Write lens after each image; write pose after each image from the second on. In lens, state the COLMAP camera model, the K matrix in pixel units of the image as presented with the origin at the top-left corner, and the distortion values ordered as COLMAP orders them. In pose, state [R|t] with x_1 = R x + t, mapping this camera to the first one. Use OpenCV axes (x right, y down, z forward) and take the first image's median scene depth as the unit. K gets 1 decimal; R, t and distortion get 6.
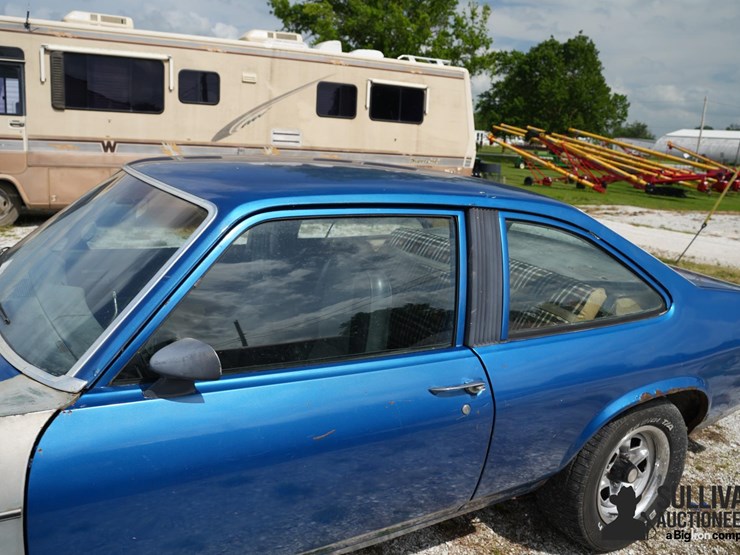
lens RADIAL K [[667.0, 0, 369.6], [0, 667.0, 281.0], [0, 0, 1]] dist [-0.093290, 0.066180]
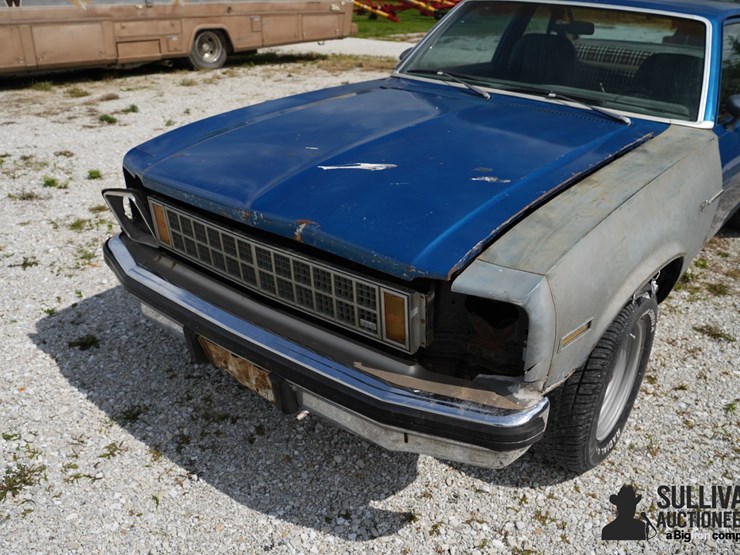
lens RADIAL K [[667.0, 0, 369.6], [0, 667.0, 271.8], [0, 0, 1]] dist [-0.093290, 0.066180]
pose [[0.936283, -0.179625, 0.301841, -0.249236], [0.110870, 0.966548, 0.231283, 0.004501], [-0.333288, -0.183082, 0.924878, -0.049691]]
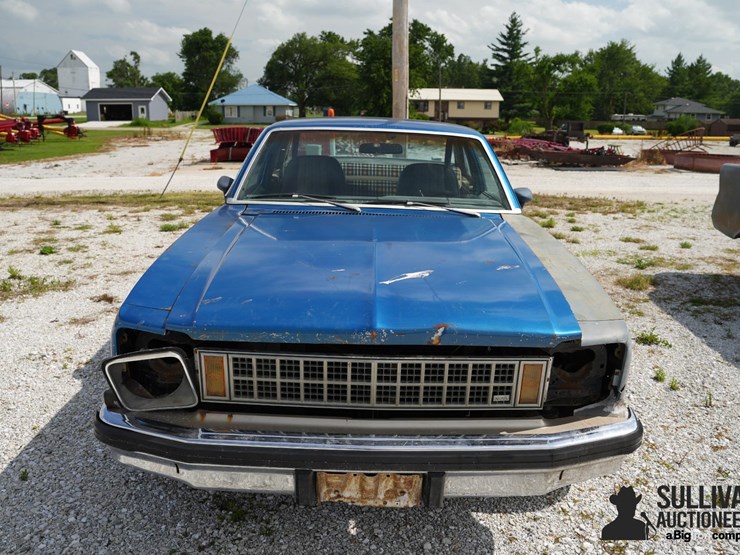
lens RADIAL K [[664.5, 0, 368.5], [0, 664.5, 275.0], [0, 0, 1]] dist [-0.076339, 0.025741]
pose [[0.504566, -0.259516, 0.823447, -0.368011], [0.203616, 0.962621, 0.178612, -0.021451], [-0.839019, 0.077545, 0.538547, 0.022544]]
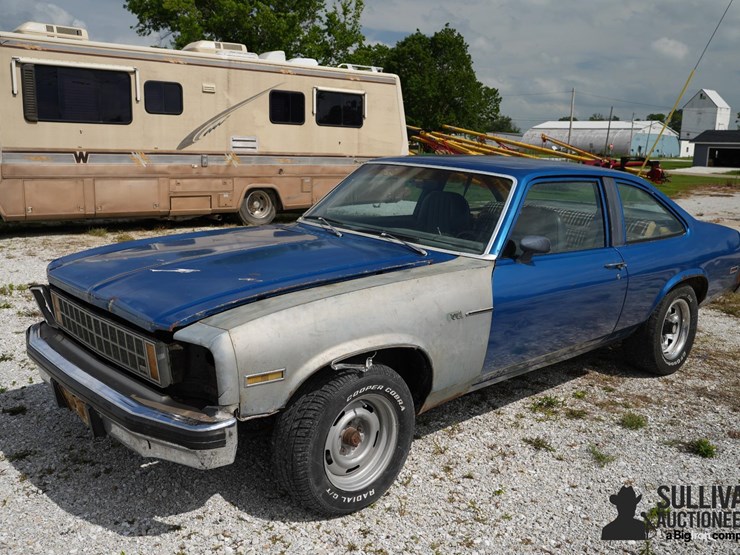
lens RADIAL K [[728.5, 0, 369.6], [0, 728.5, 281.7], [0, 0, 1]] dist [-0.015346, 0.000000]
pose [[0.978669, -0.067928, 0.193889, -0.173788], [0.071791, 0.997335, -0.012961, 0.031835], [-0.192492, 0.026604, 0.980938, -0.170755]]
